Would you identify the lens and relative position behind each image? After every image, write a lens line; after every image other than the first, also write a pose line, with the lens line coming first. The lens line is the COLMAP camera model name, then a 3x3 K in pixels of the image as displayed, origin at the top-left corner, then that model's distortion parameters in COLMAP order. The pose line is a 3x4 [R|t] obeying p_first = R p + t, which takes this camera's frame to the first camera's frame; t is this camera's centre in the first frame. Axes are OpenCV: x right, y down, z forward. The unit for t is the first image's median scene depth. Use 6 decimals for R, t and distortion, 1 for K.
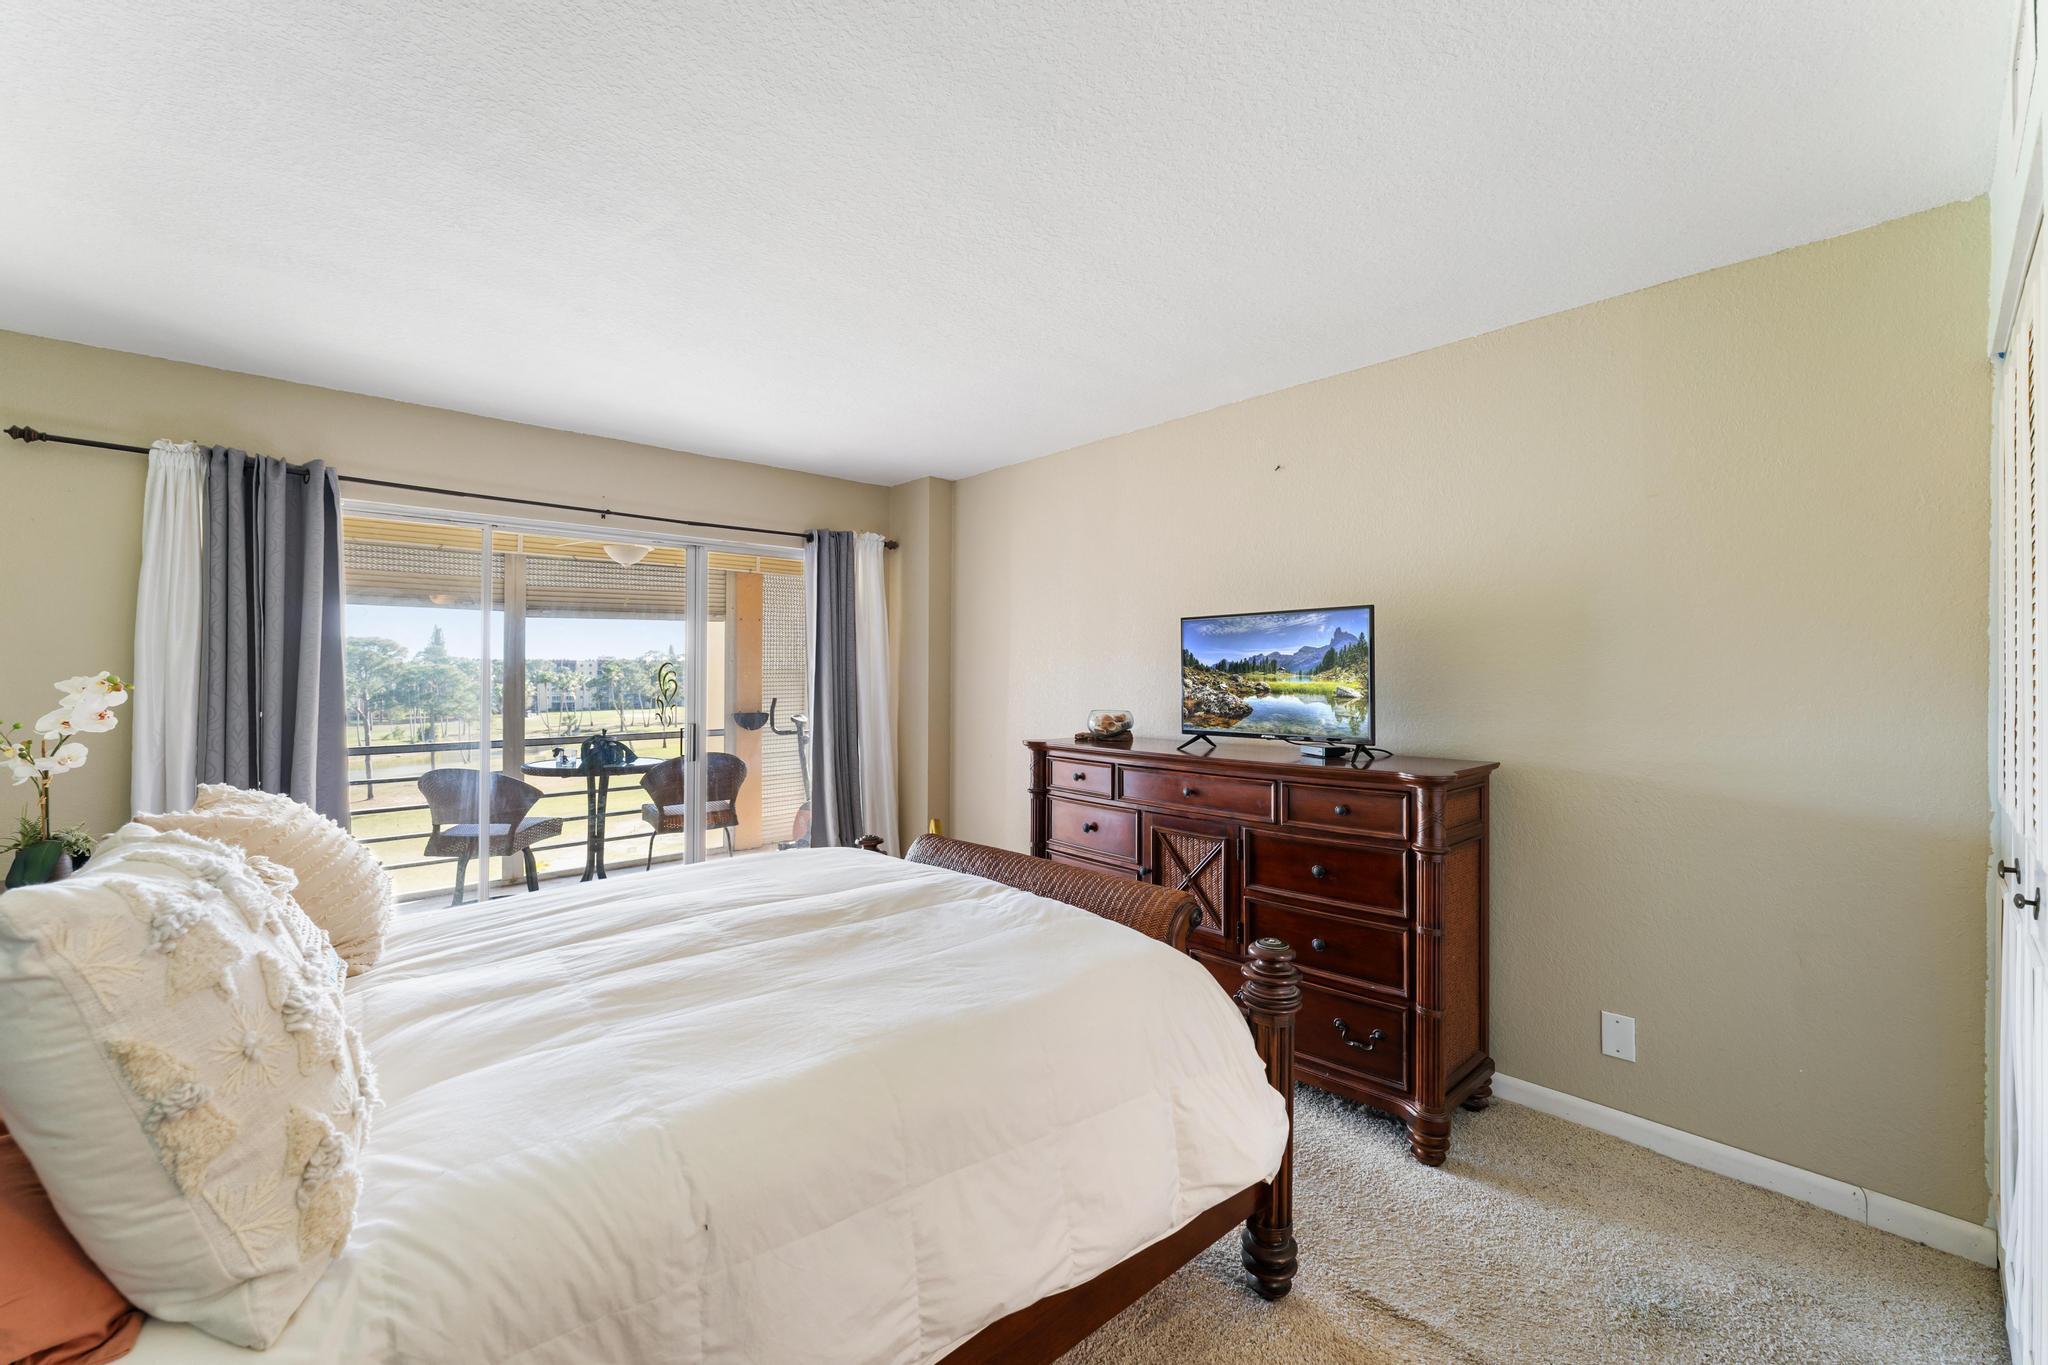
lens RADIAL K [[829.8, 0, 1024.1], [0, 829.8, 662.6], [0, 0, 1]] dist [-0.002692, 0.000666]
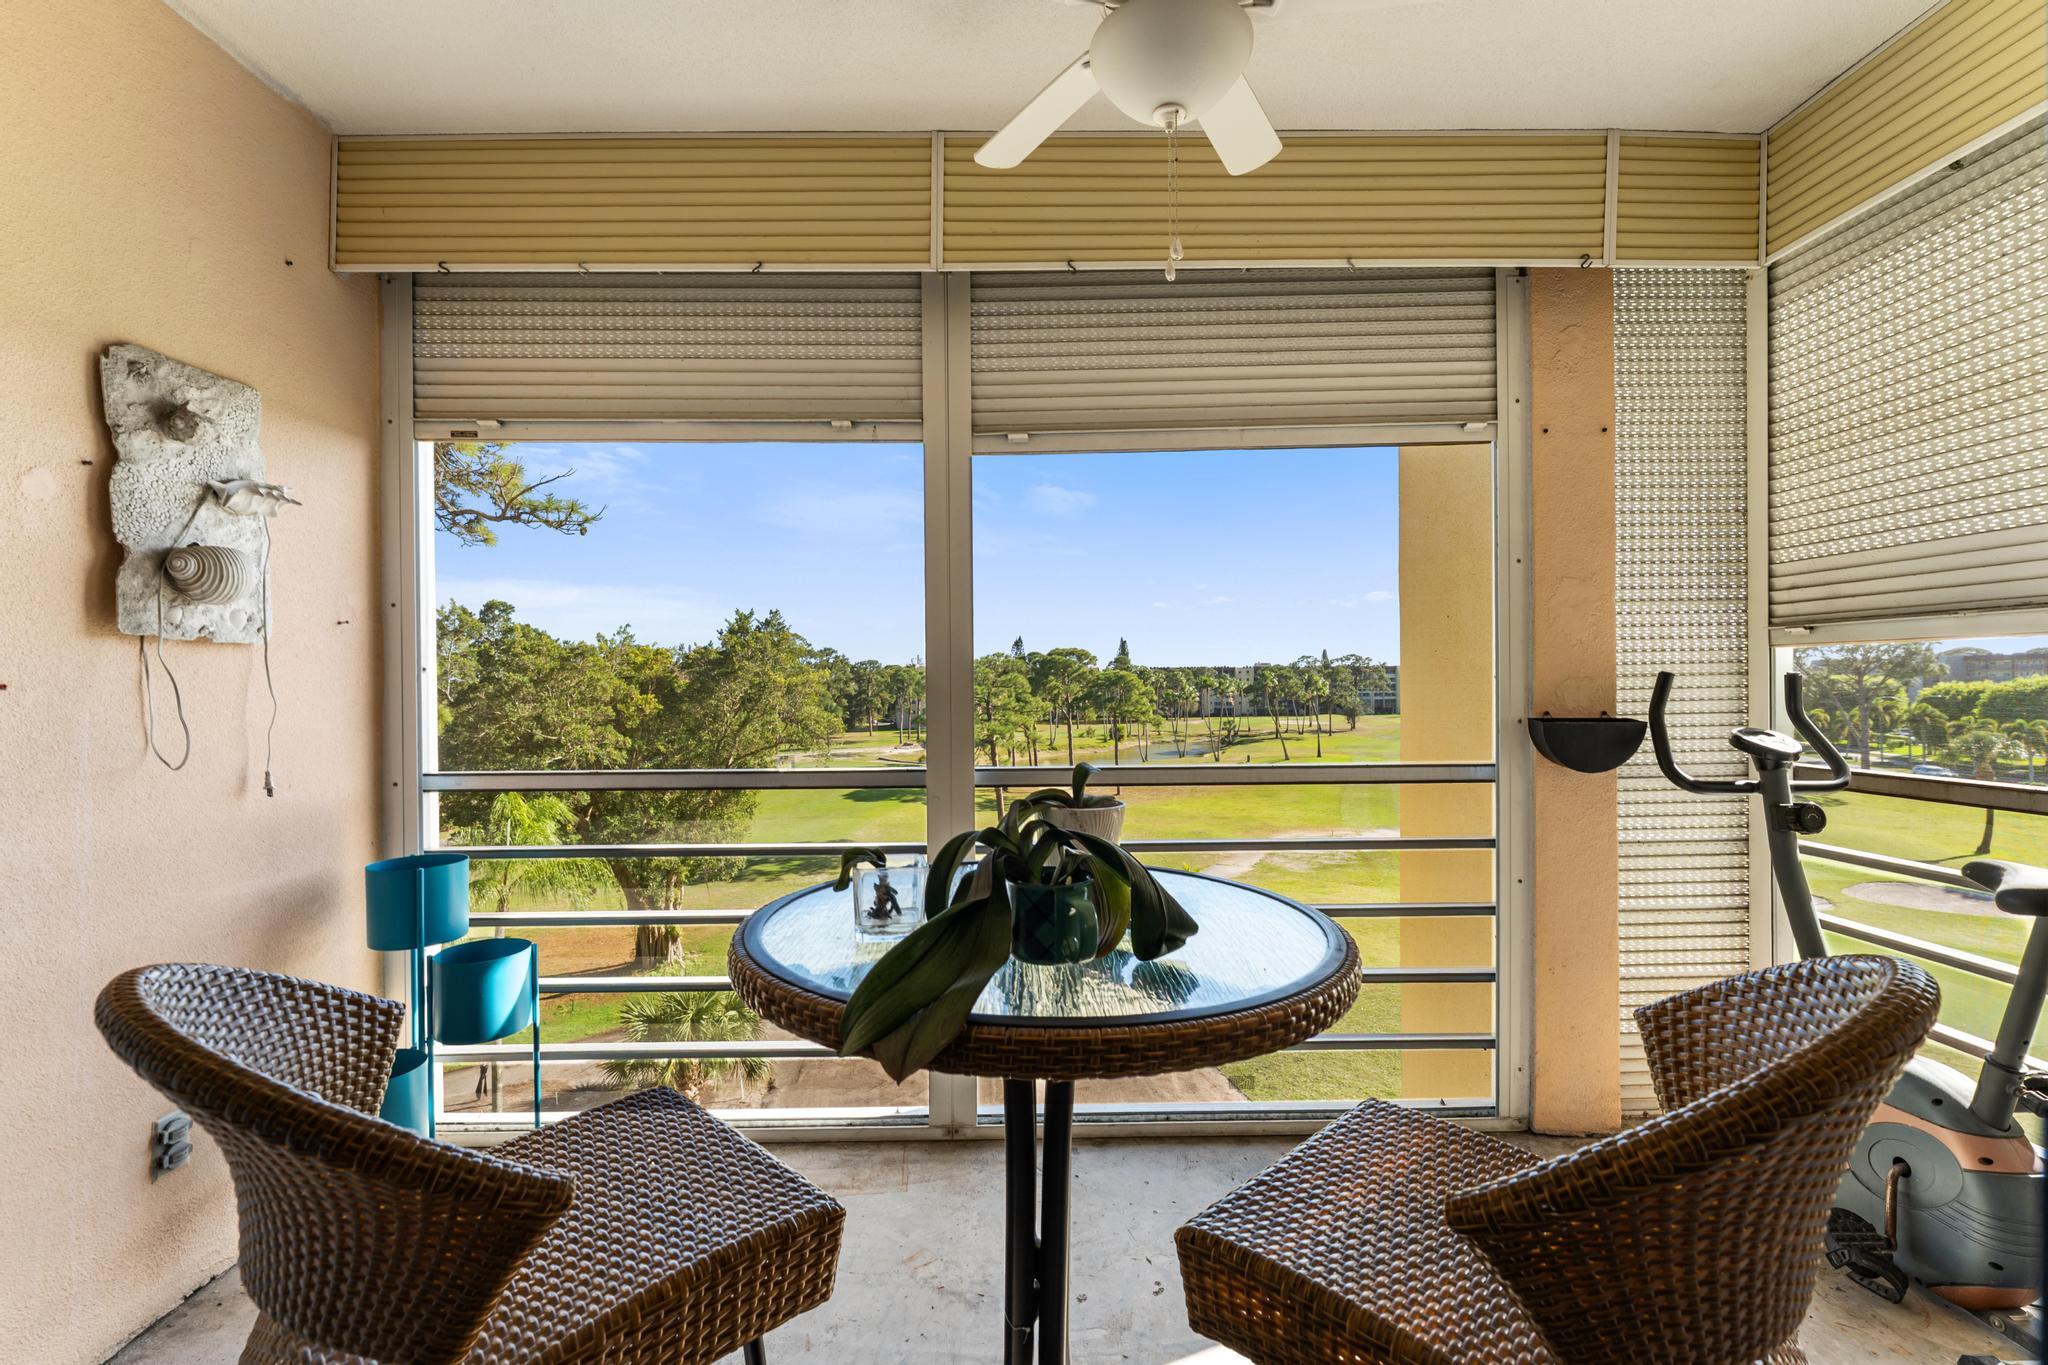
lens RADIAL K [[865.6, 0, 1035.7], [0, 865.6, 687.2], [0, 0, 1]] dist [-0.008246, 0.001710]
pose [[0.748738, 0.000691, -0.662865, -0.484260], [0.012803, 0.999798, 0.015505, 0.074965], [0.662742, -0.020096, 0.748578, 1.112769]]
